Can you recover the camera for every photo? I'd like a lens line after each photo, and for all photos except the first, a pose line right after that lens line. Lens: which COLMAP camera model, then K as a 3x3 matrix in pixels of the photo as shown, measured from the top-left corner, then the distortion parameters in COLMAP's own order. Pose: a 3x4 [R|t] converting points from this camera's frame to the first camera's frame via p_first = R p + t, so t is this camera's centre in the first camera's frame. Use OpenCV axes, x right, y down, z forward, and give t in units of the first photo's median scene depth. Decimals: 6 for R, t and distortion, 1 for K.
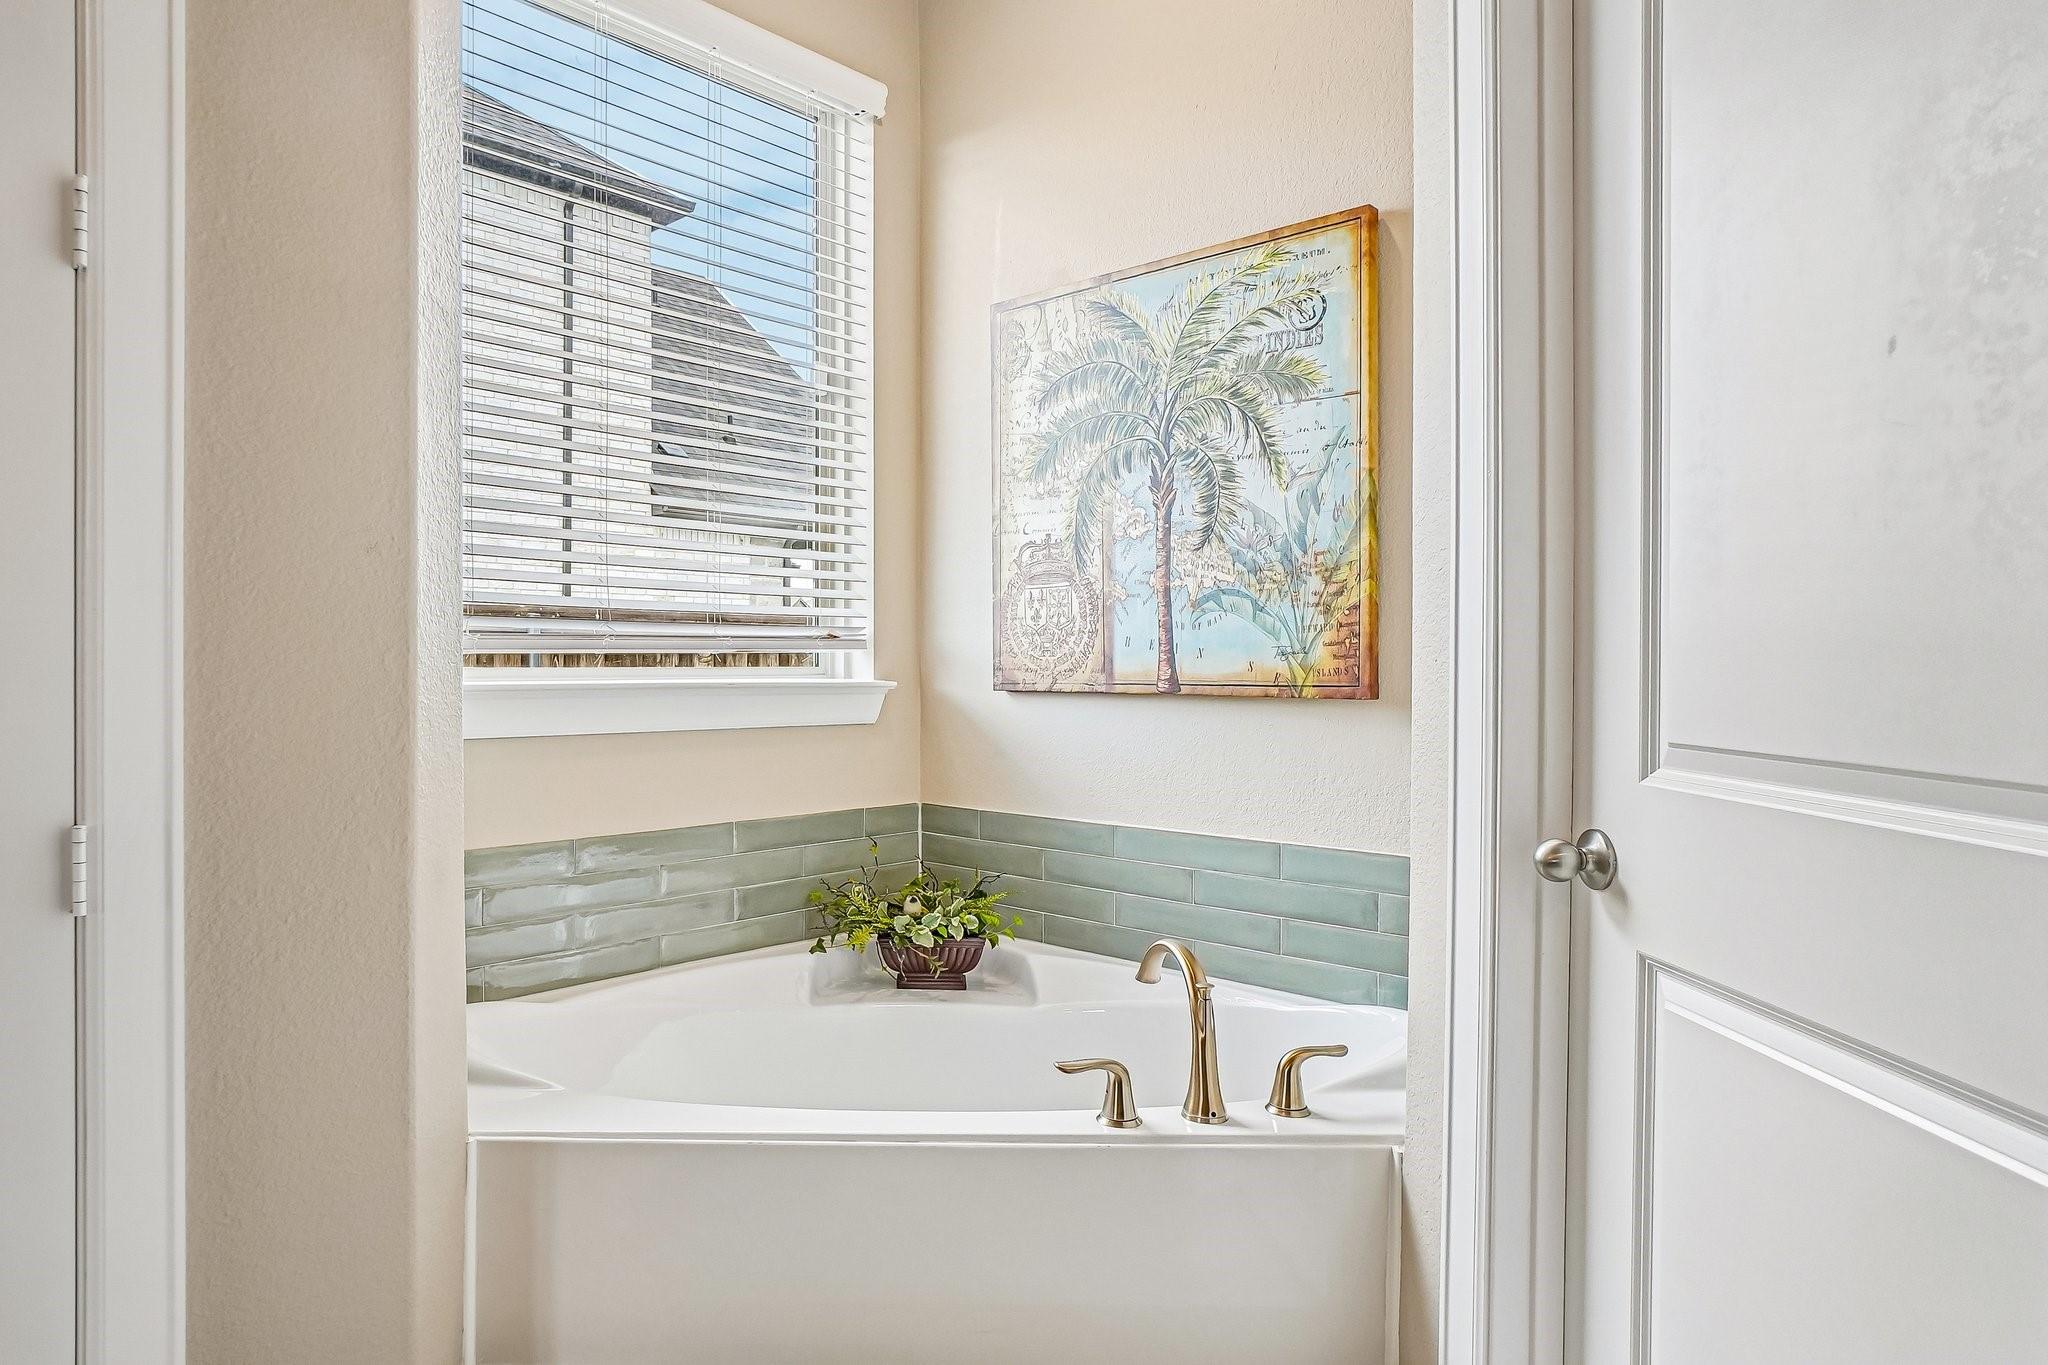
lens RADIAL K [[1071.1, 0, 1024.3], [0, 1071.1, 685.6], [0, 0, 1]] dist [-0.030678, -0.000324]
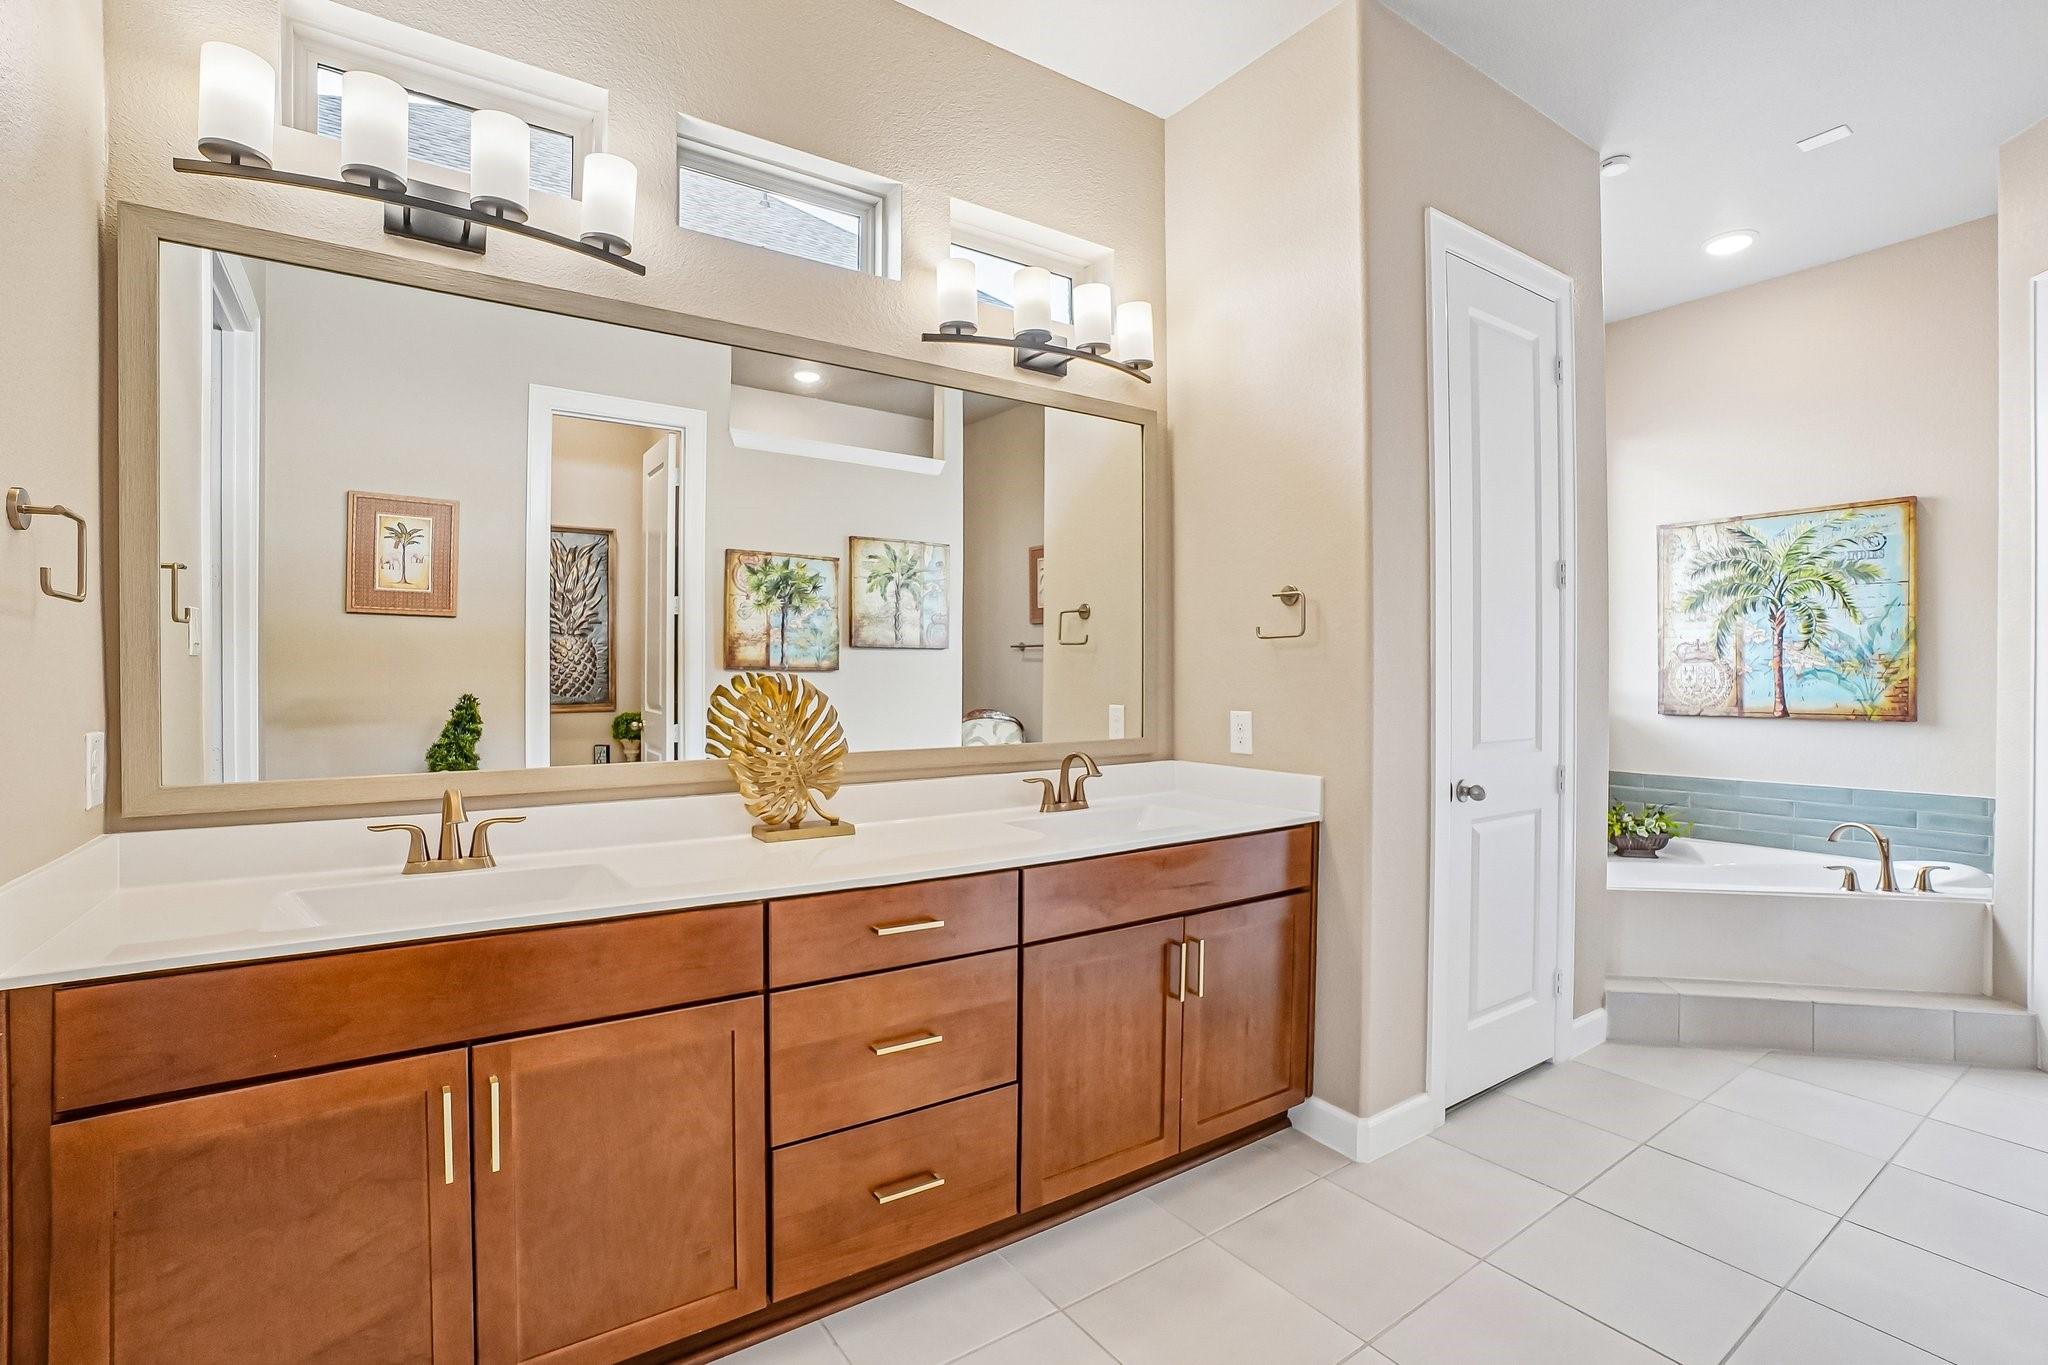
lens RADIAL K [[927.4, 0, 1022.0], [0, 927.4, 678.4], [0, 0, 1]] dist [0.004309, 0.001365]
pose [[0.989405, 0.004439, -0.145112, -1.110635], [-0.007042, 0.999823, -0.017424, -0.027723], [0.145009, 0.018262, 0.989262, -1.063011]]
